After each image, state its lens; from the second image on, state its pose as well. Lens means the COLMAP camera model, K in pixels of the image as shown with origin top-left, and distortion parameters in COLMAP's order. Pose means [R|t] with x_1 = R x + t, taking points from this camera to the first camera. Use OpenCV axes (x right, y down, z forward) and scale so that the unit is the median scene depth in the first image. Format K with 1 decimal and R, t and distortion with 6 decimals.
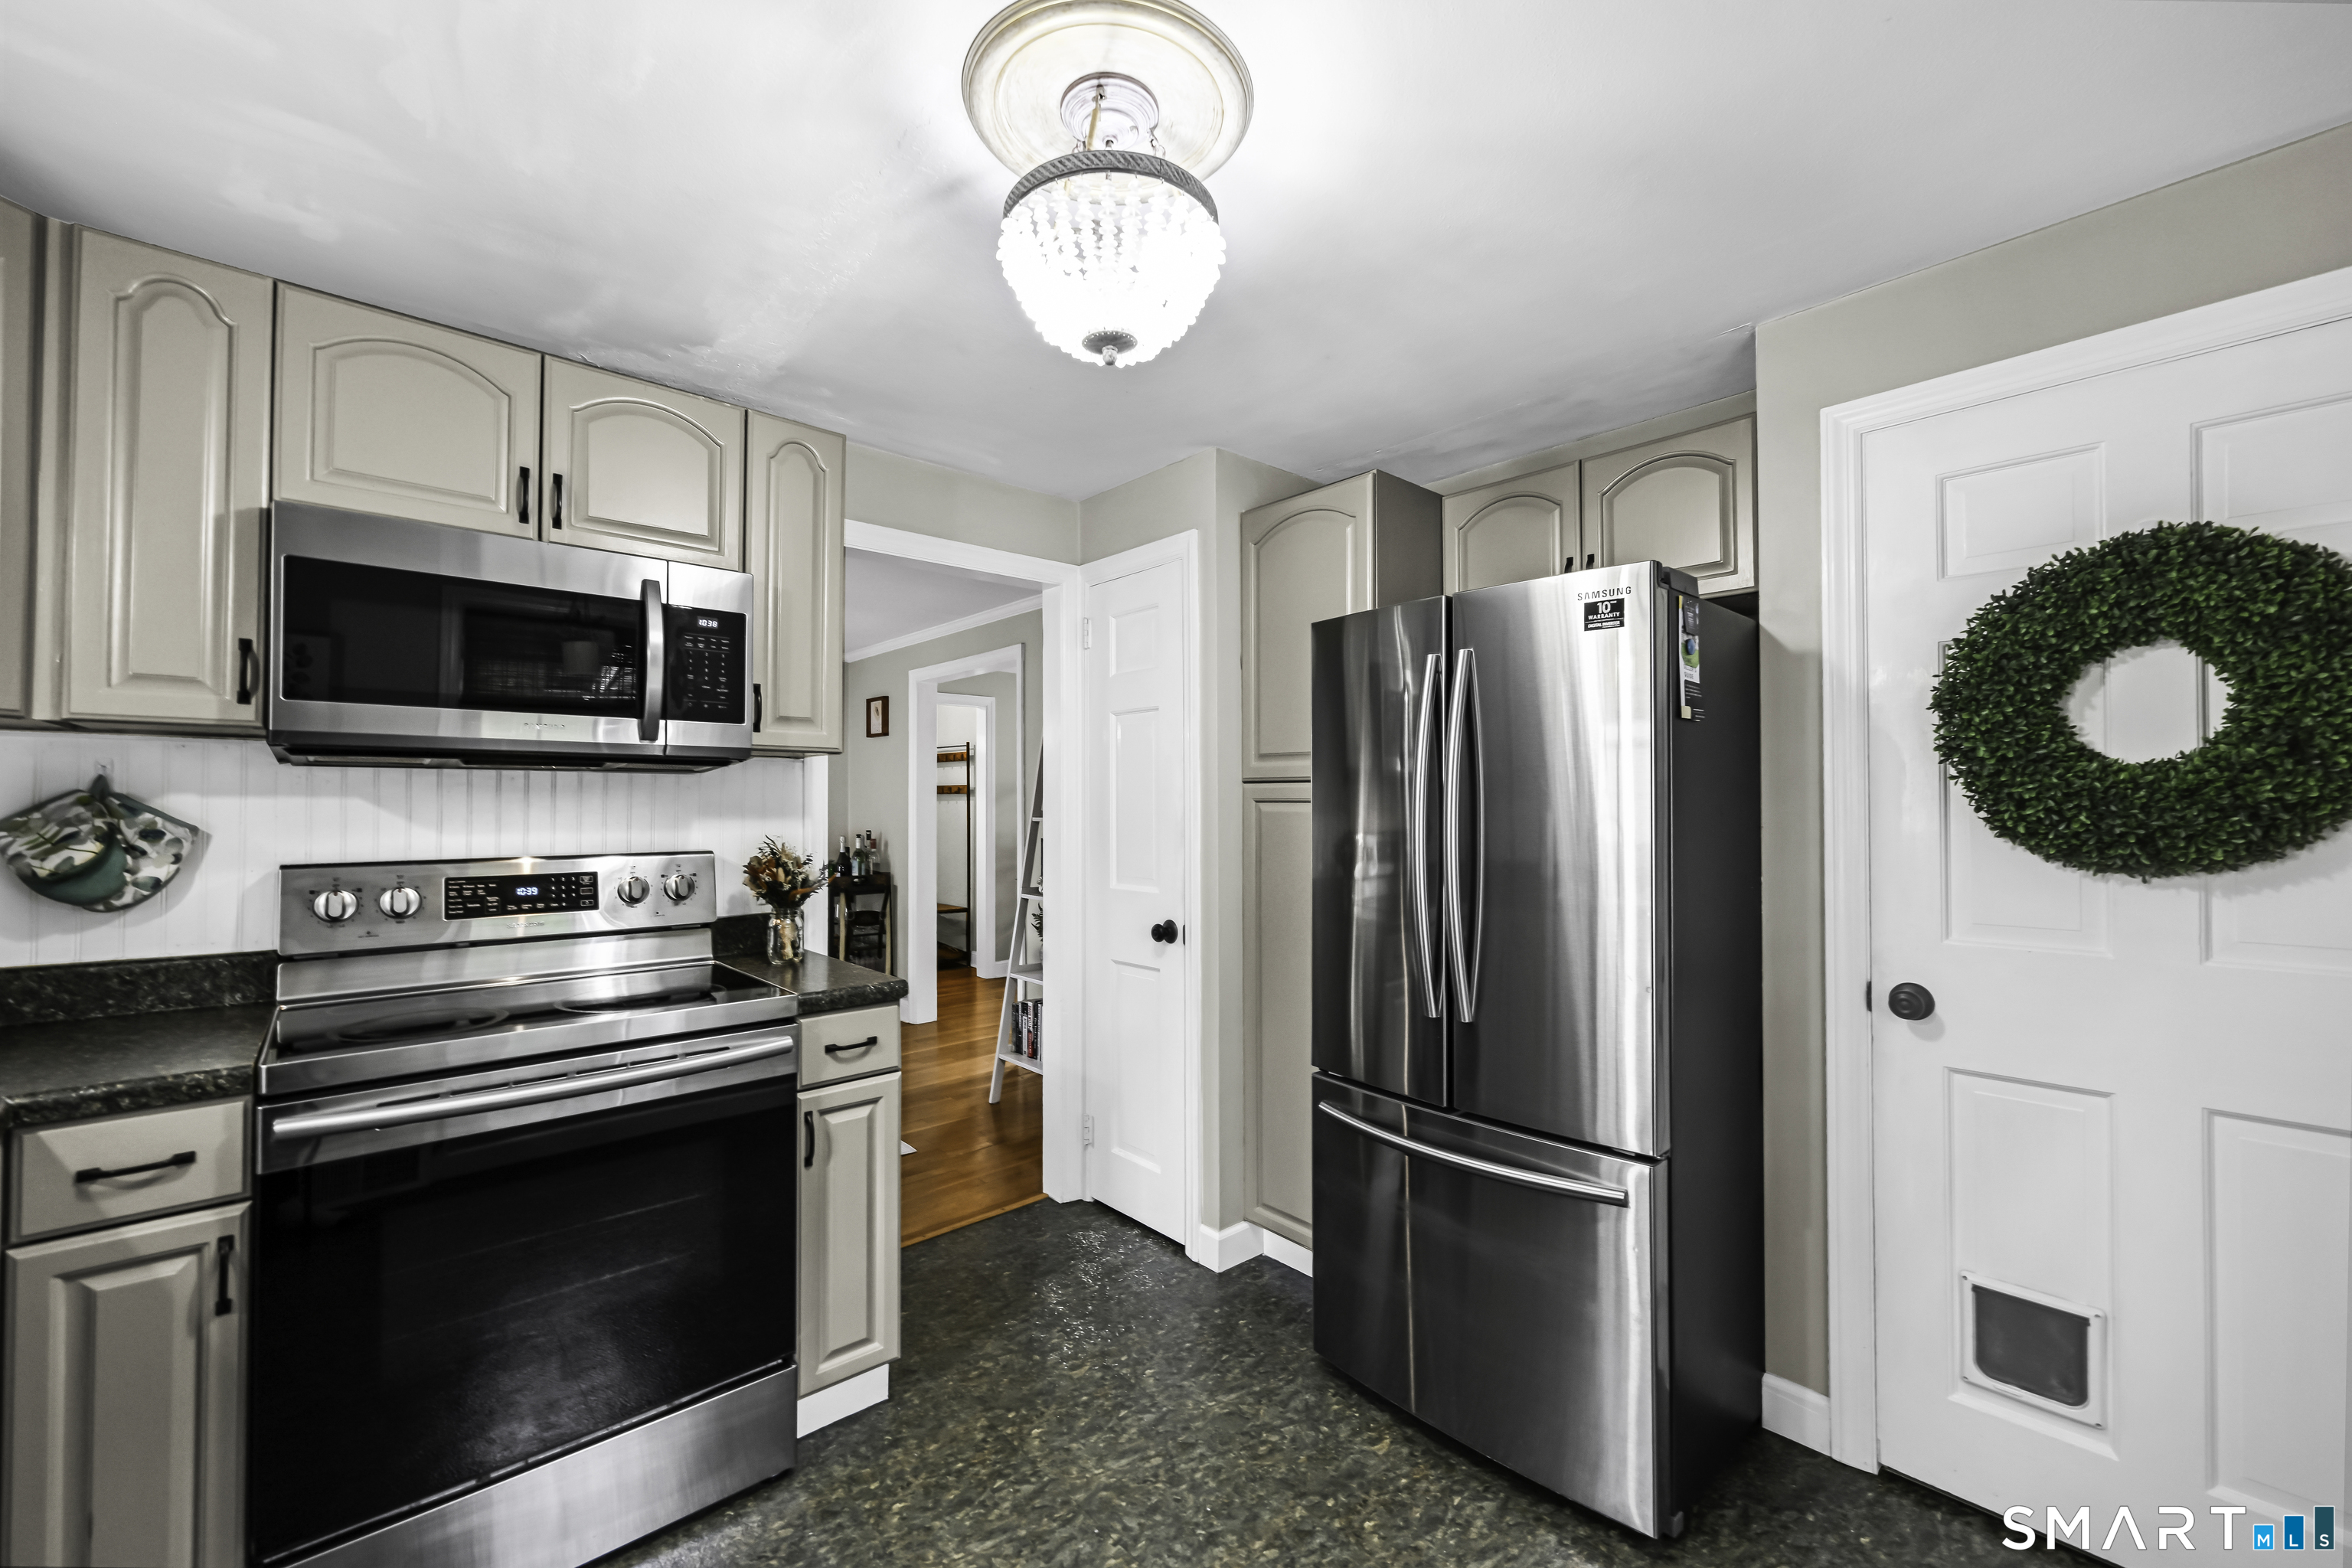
lens RADIAL K [[928.9, 0, 1179.7], [0, 928.9, 800.1], [0, 0, 1]] dist [-0.004364, 0.000175]
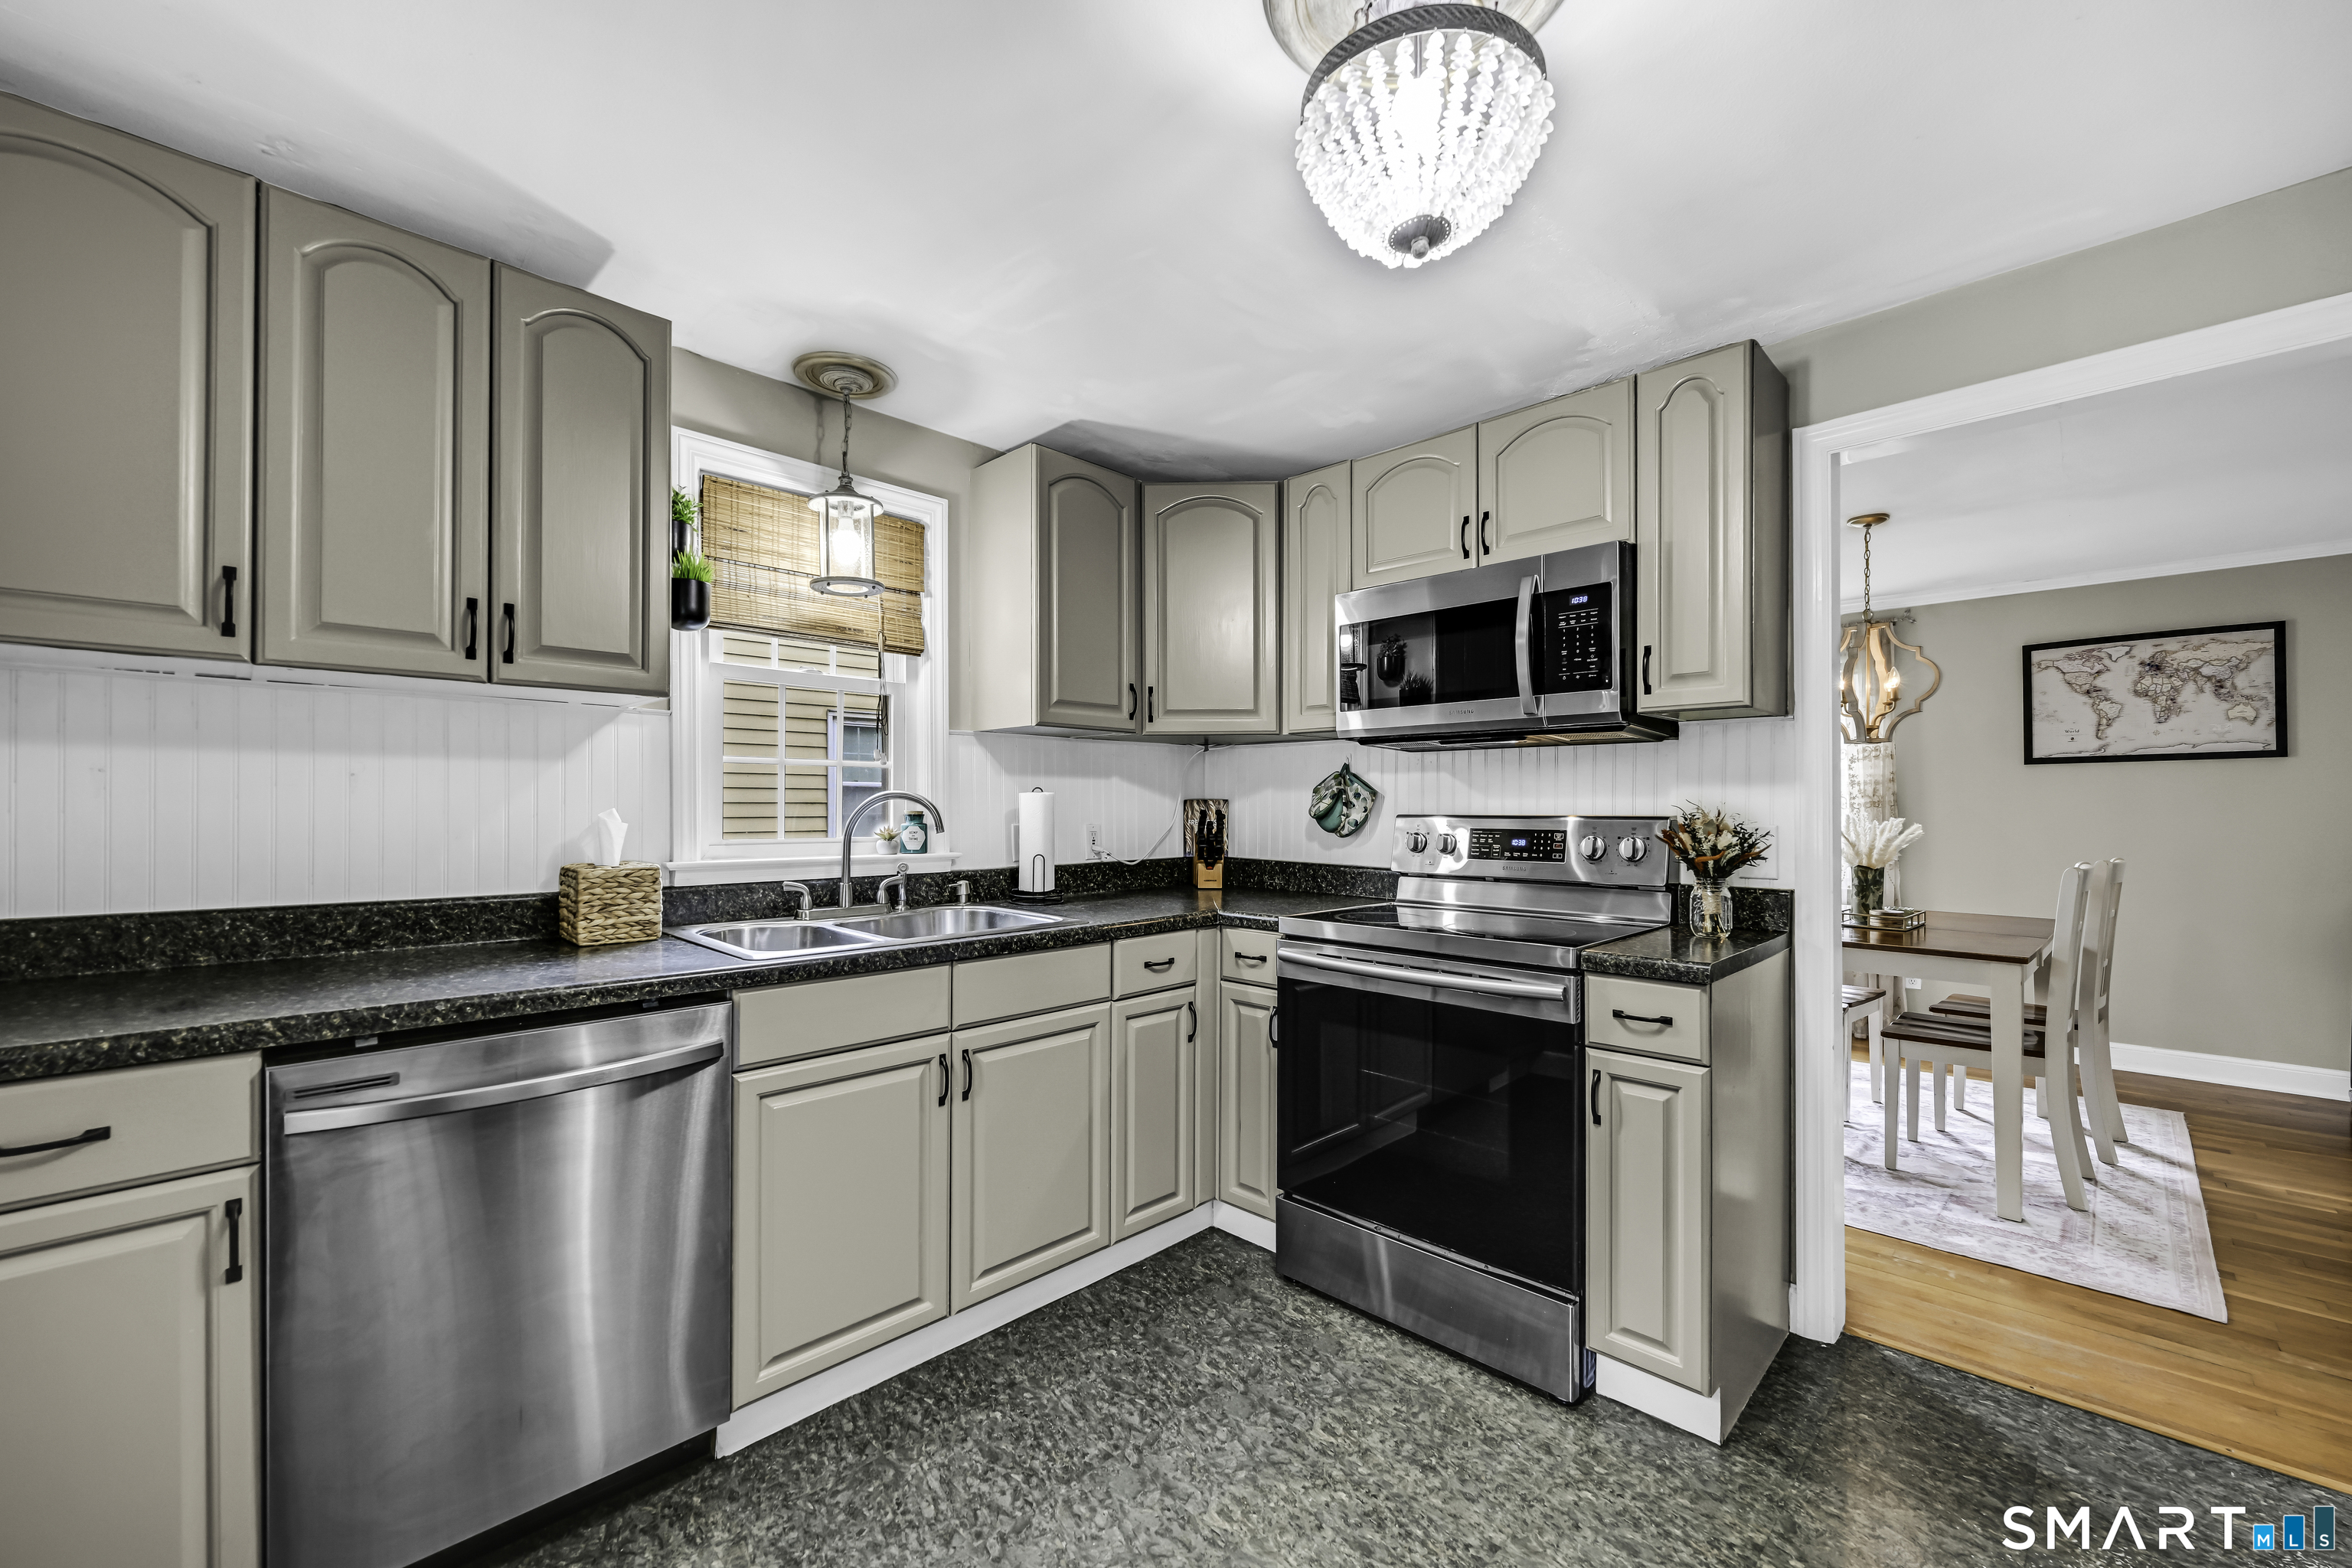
lens RADIAL K [[933.4, 0, 1162.8], [0, 933.4, 808.4], [0, 0, 1]] dist [-0.004323, 0.000010]
pose [[0.043088, 0.004628, -0.999061, 0.589808], [0.009393, 0.999943, 0.005038, 0.044362], [0.999027, -0.009601, 0.043043, 0.495635]]
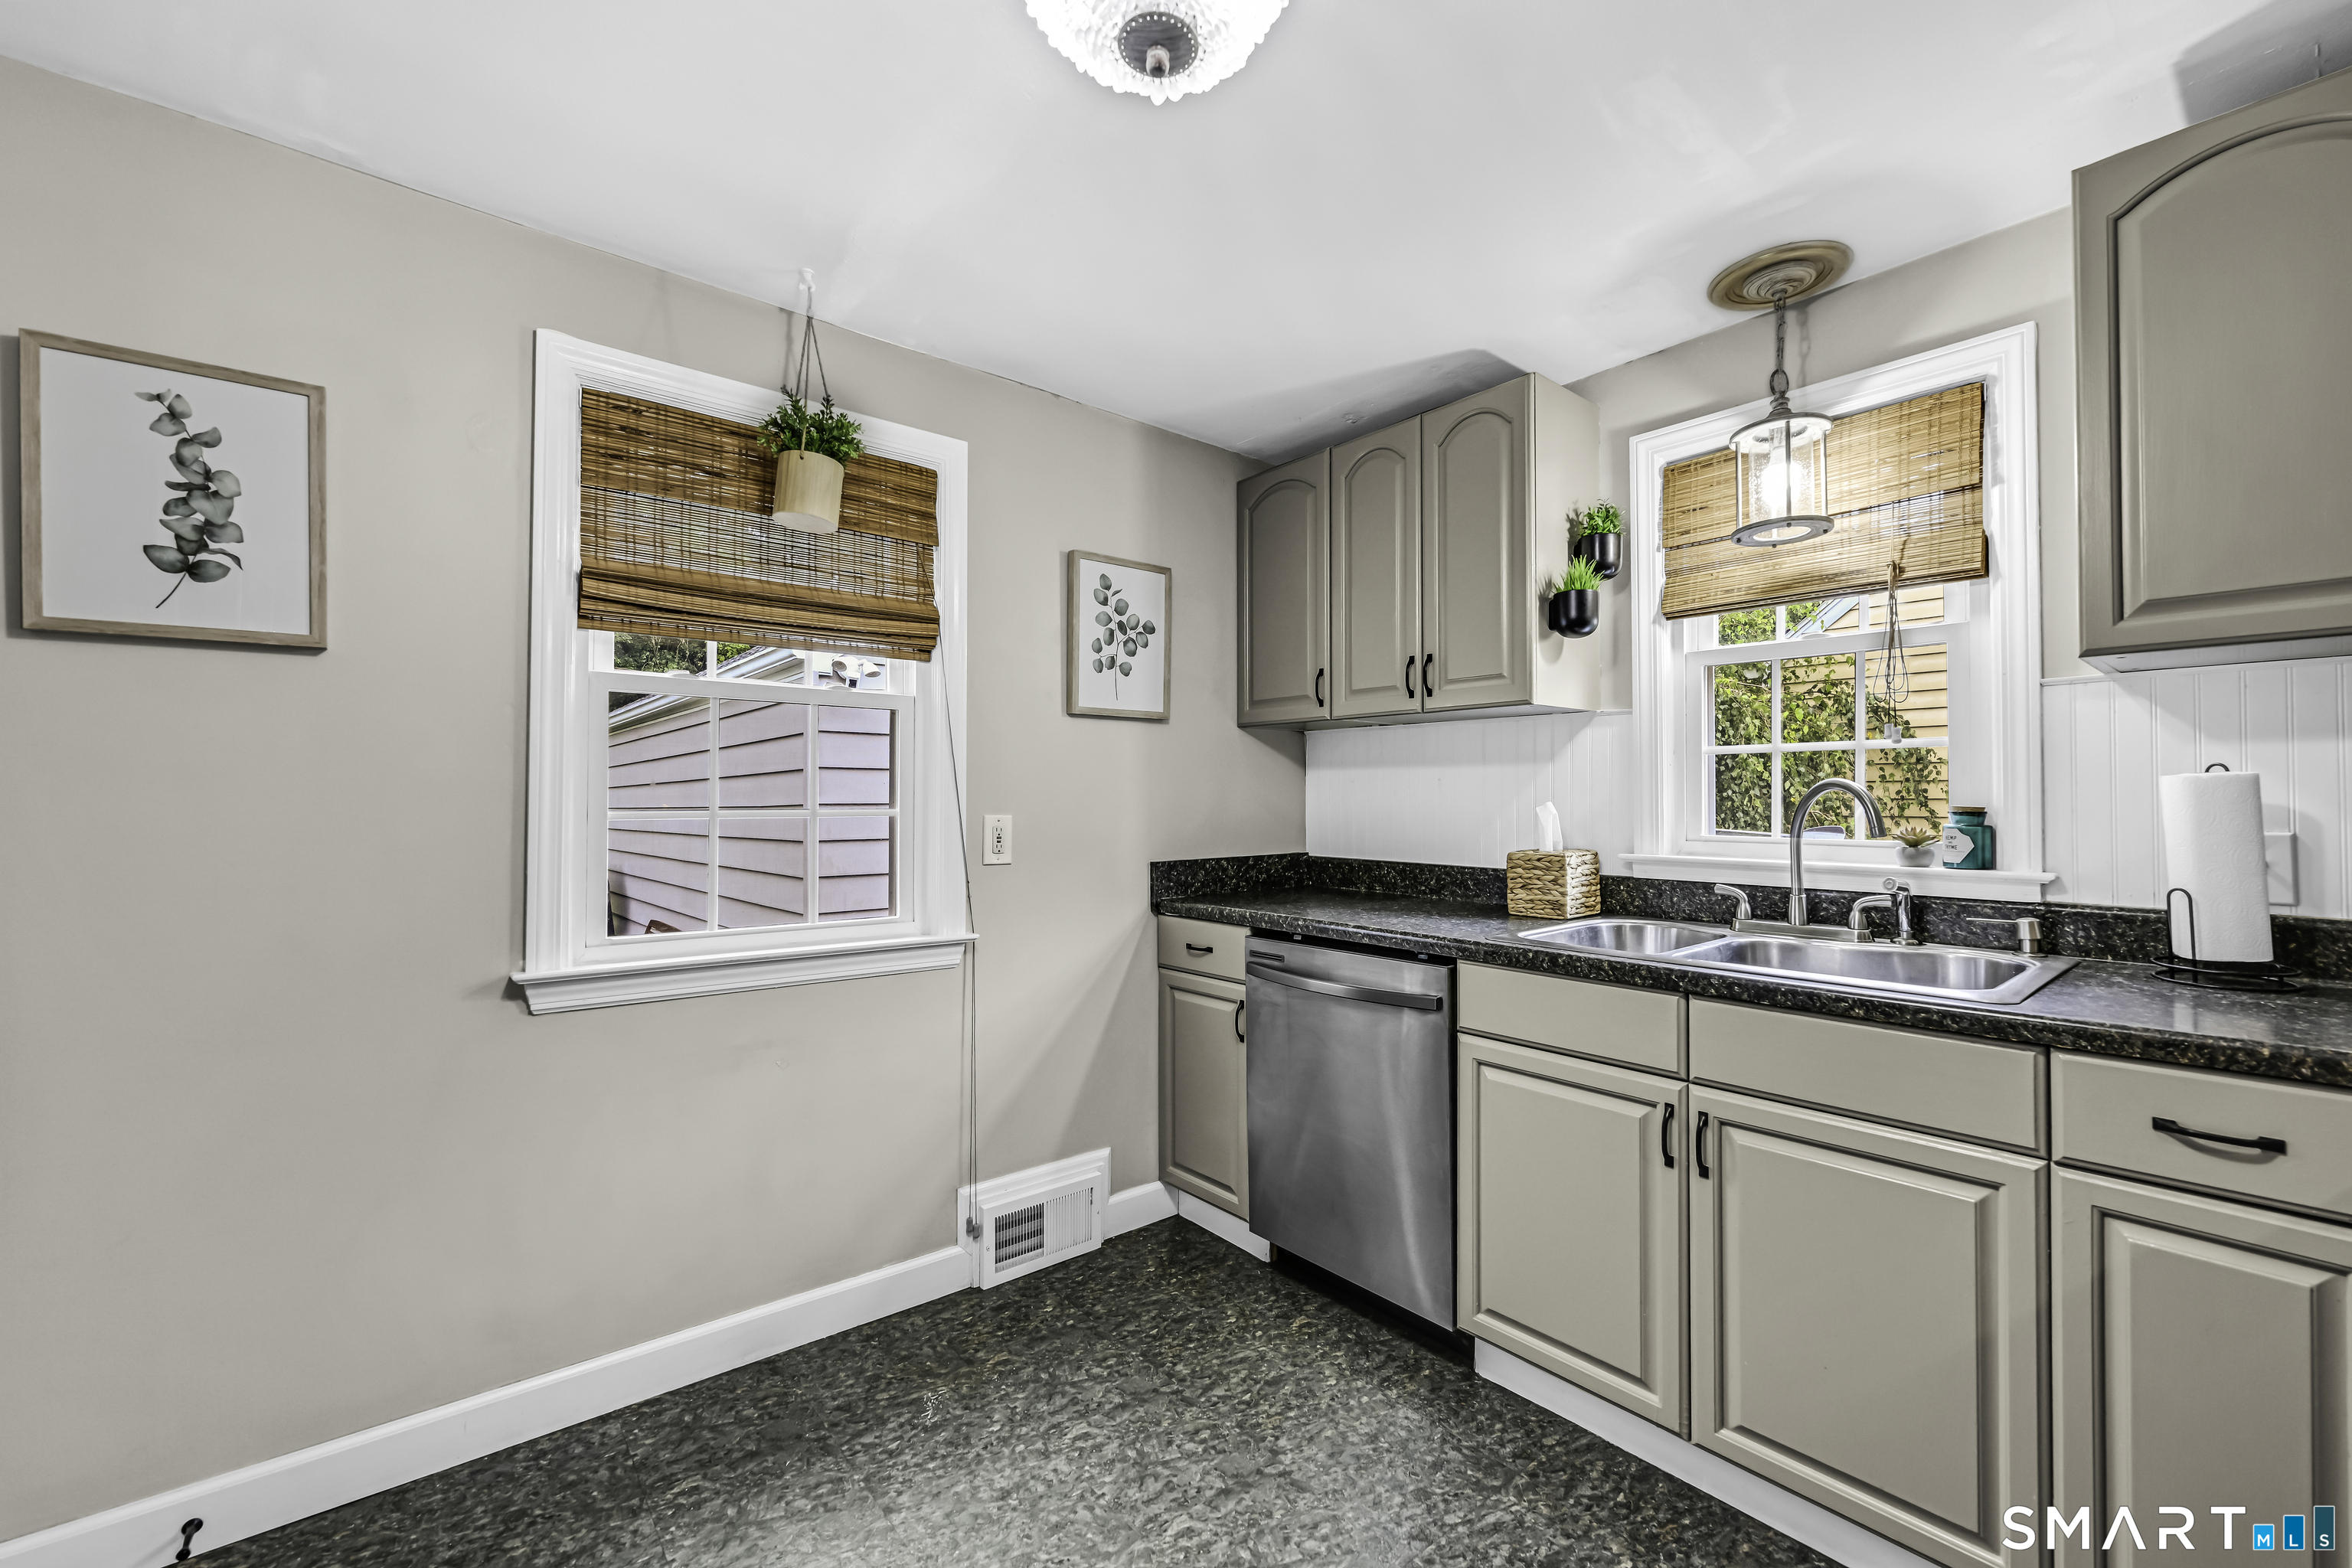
lens RADIAL K [[962.5, 0, 1177.5], [0, 962.5, 778.3], [0, 0, 1]] dist [0.000597, -0.000758]
pose [[-0.998479, 0.004283, 0.054961, -0.129550], [0.002444, 0.999436, -0.033480, 0.055106], [-0.055074, -0.033295, -0.997927, 1.273667]]
